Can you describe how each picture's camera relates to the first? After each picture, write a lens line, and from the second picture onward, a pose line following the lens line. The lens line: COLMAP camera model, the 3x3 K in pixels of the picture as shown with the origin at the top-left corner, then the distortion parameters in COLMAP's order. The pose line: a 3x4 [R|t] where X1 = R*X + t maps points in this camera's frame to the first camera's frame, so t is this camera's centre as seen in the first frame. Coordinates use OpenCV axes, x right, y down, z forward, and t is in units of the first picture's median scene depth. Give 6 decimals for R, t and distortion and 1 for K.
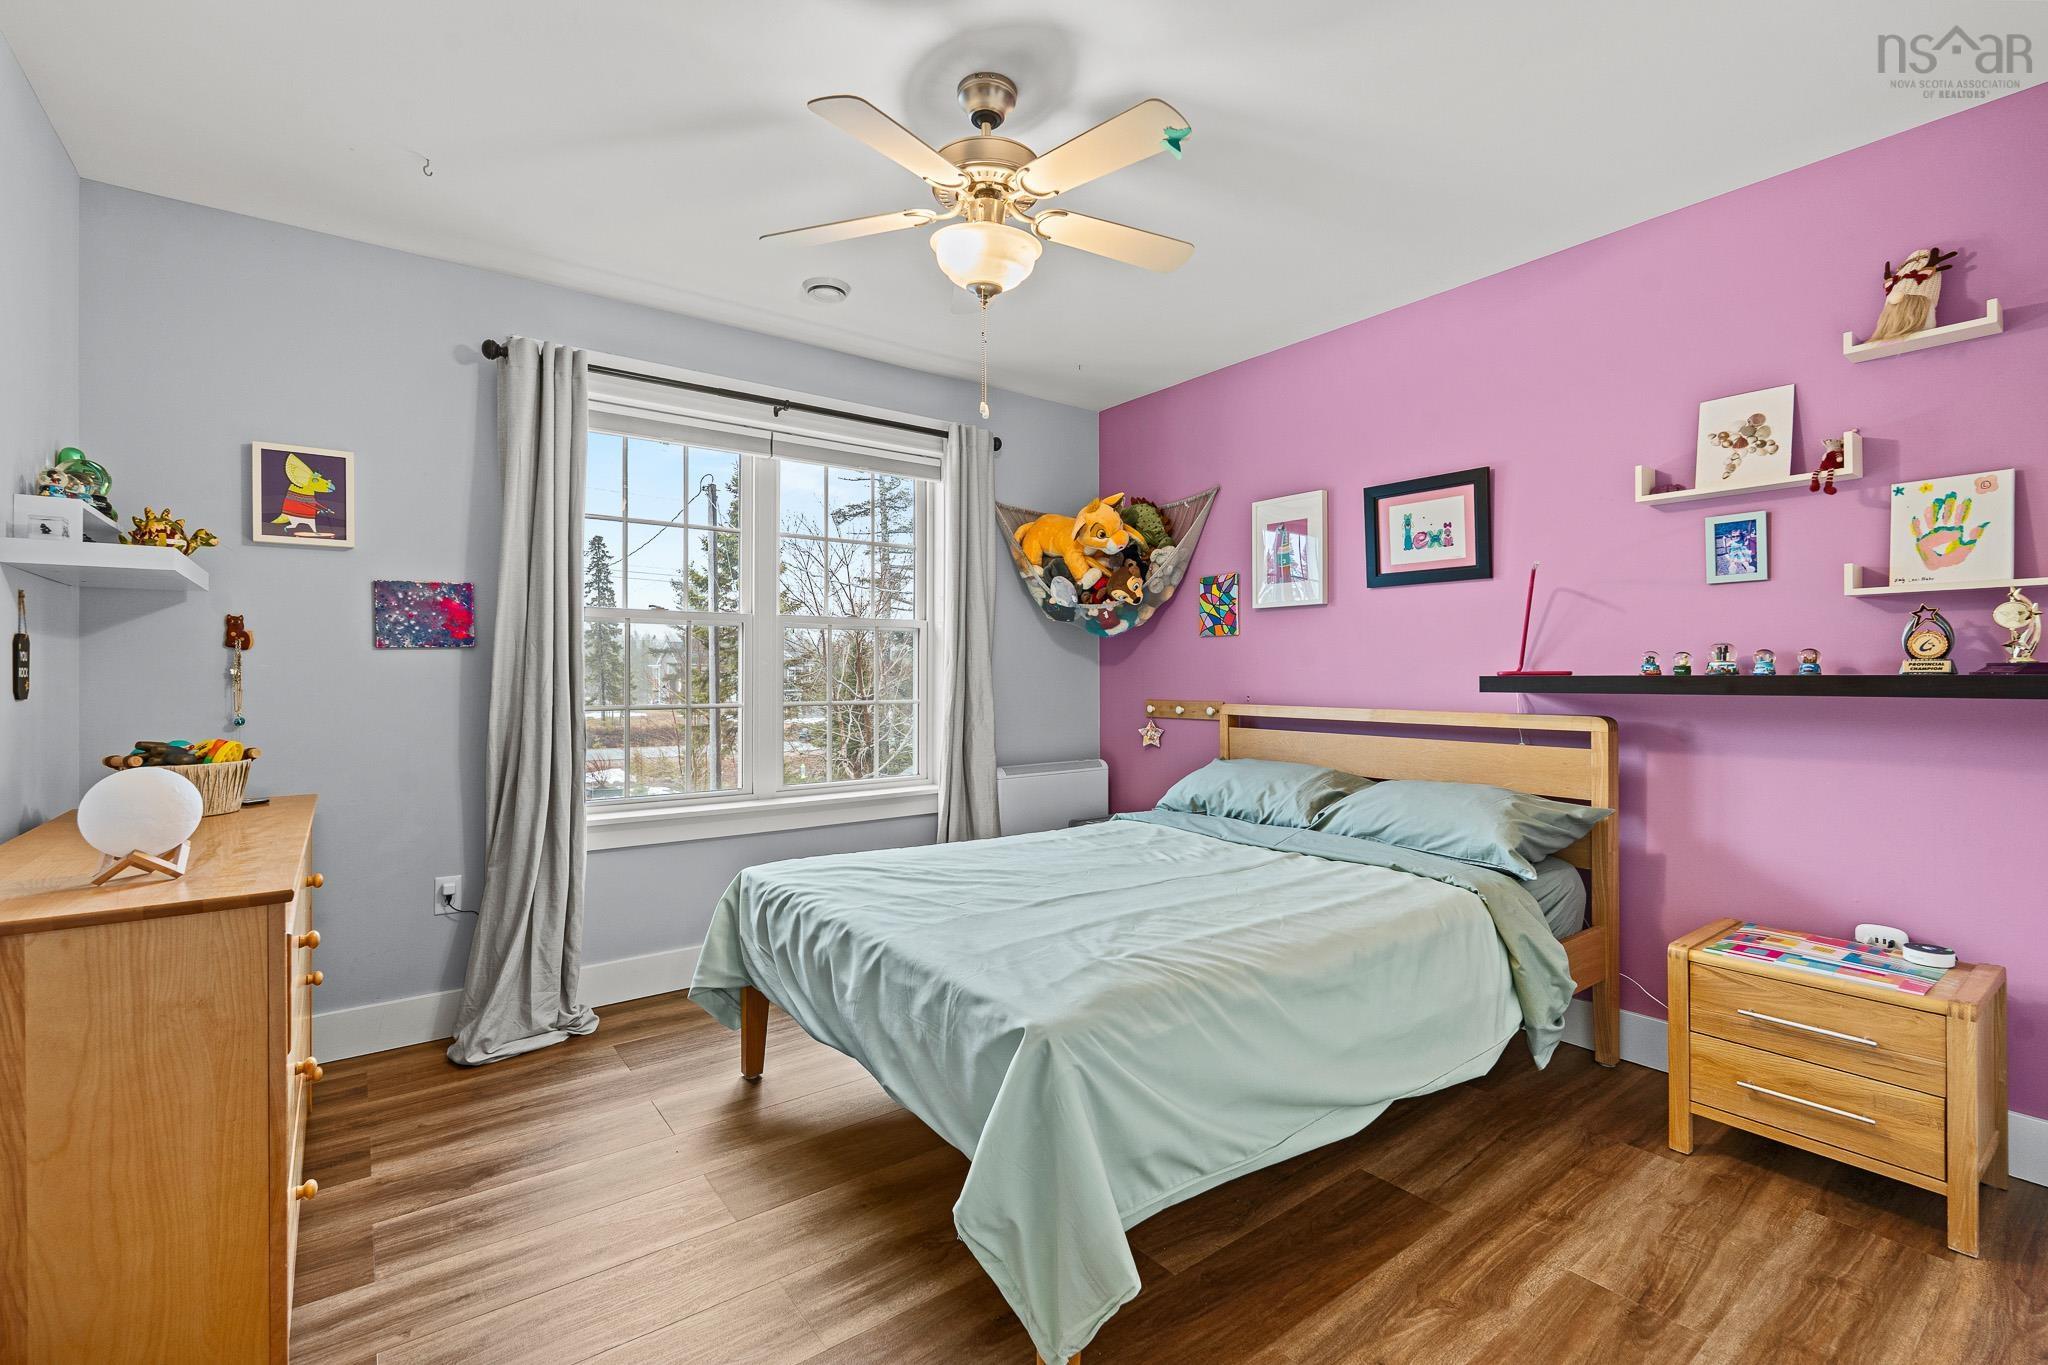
lens RADIAL K [[900.4, 0, 1025.8], [0, 900.4, 675.3], [0, 0, 1]] dist [-0.000035, -0.000071]
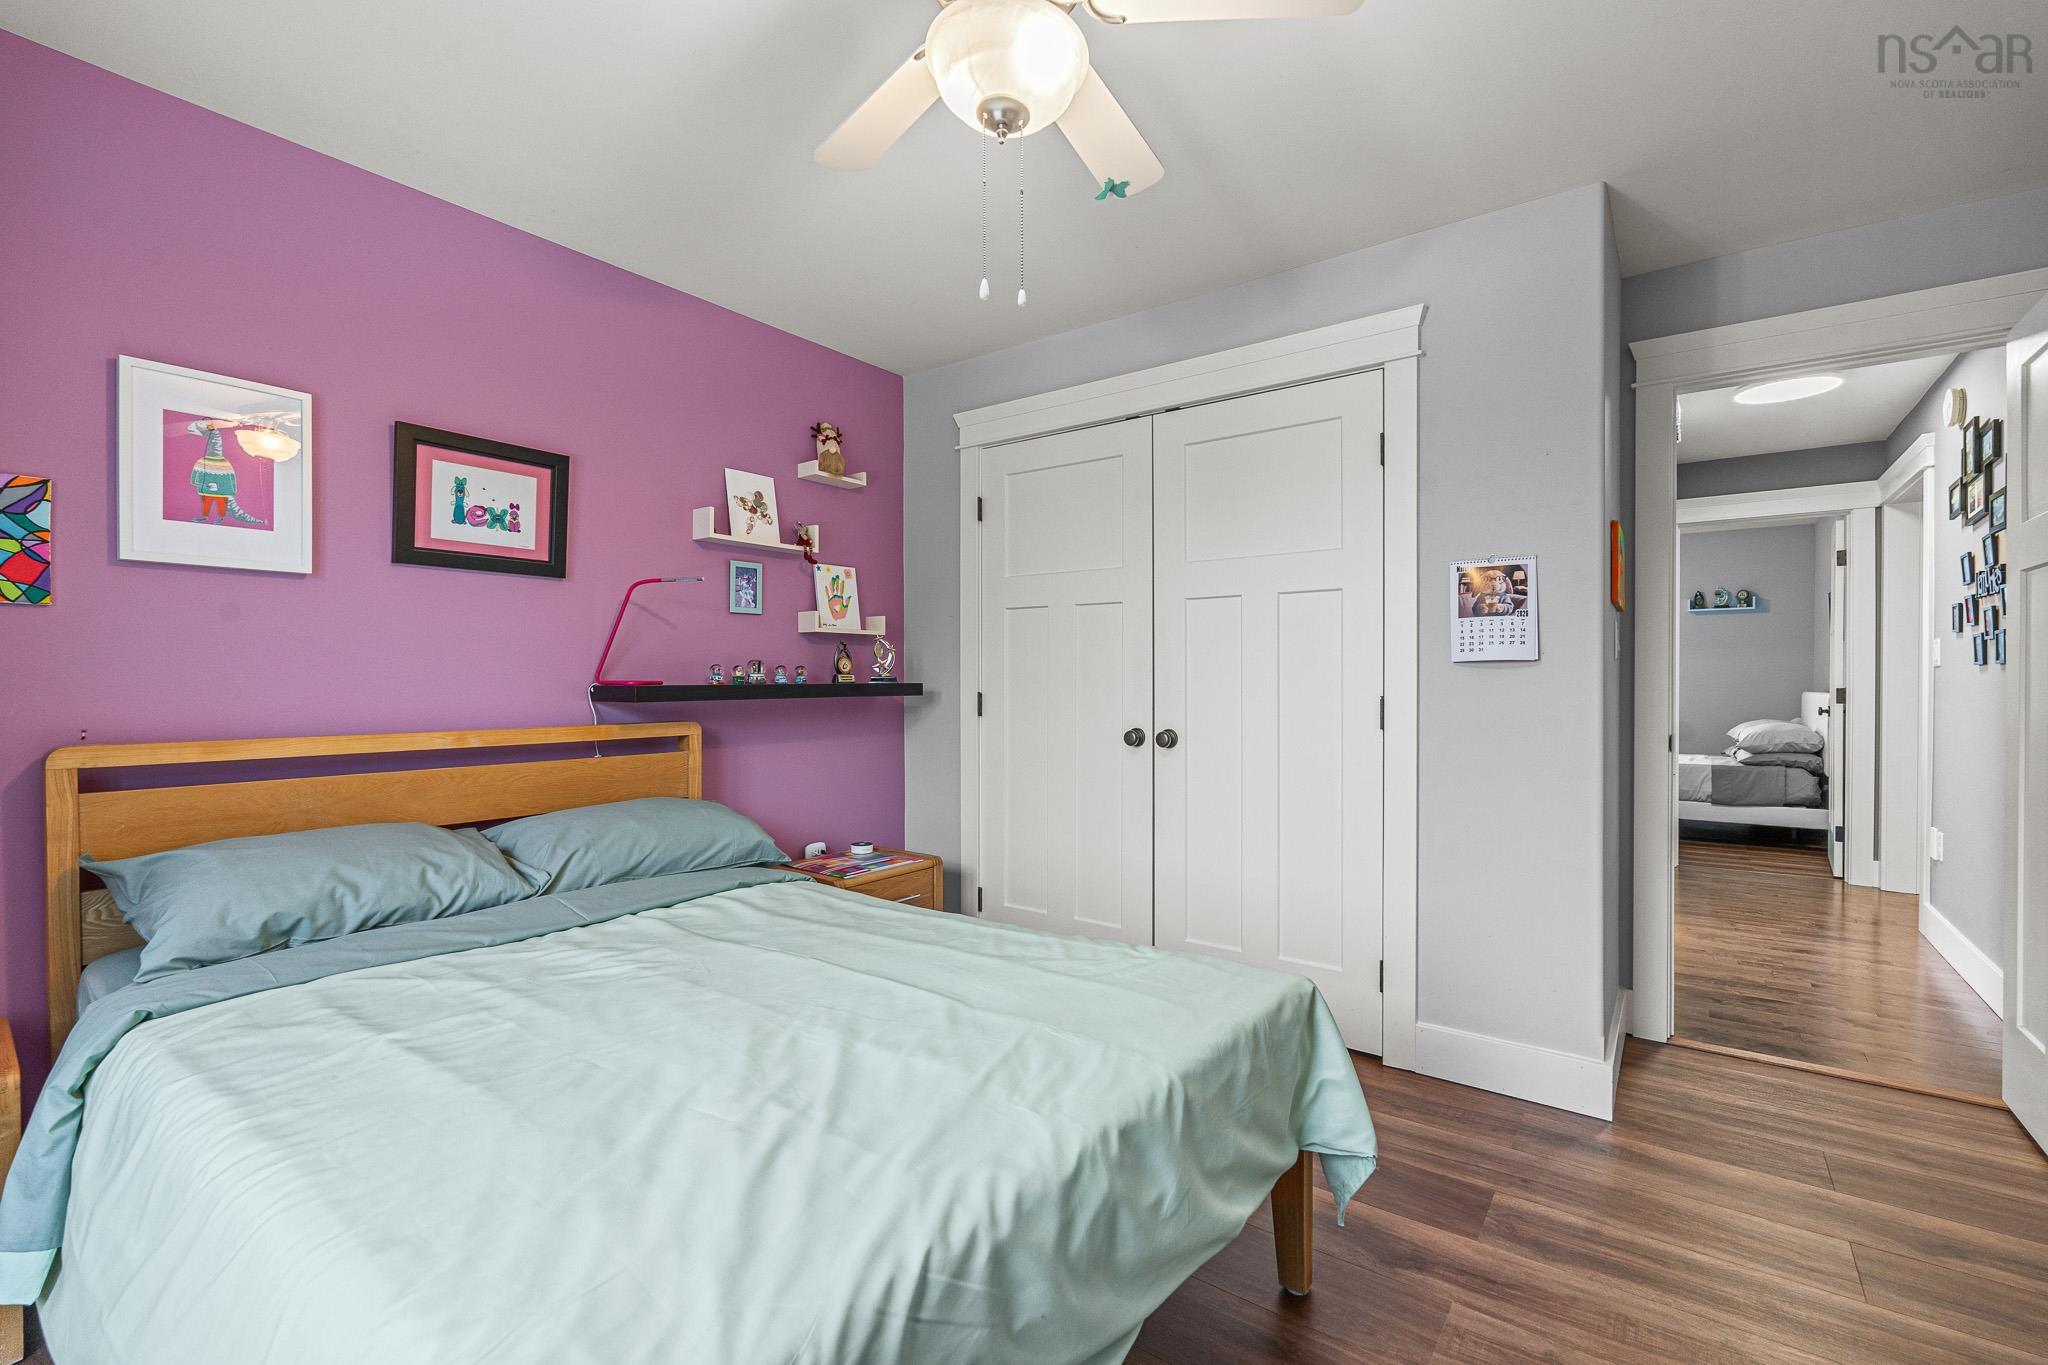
lens RADIAL K [[900.4, 0, 1028.4], [0, 900.4, 681.7], [0, 0, 1]] dist [-0.000035, -0.000071]
pose [[-0.283726, -0.002168, 0.958903, -0.491544], [0.001201, 0.999996, 0.002616, -0.005218], [-0.958905, 0.001893, -0.283722, 0.806458]]
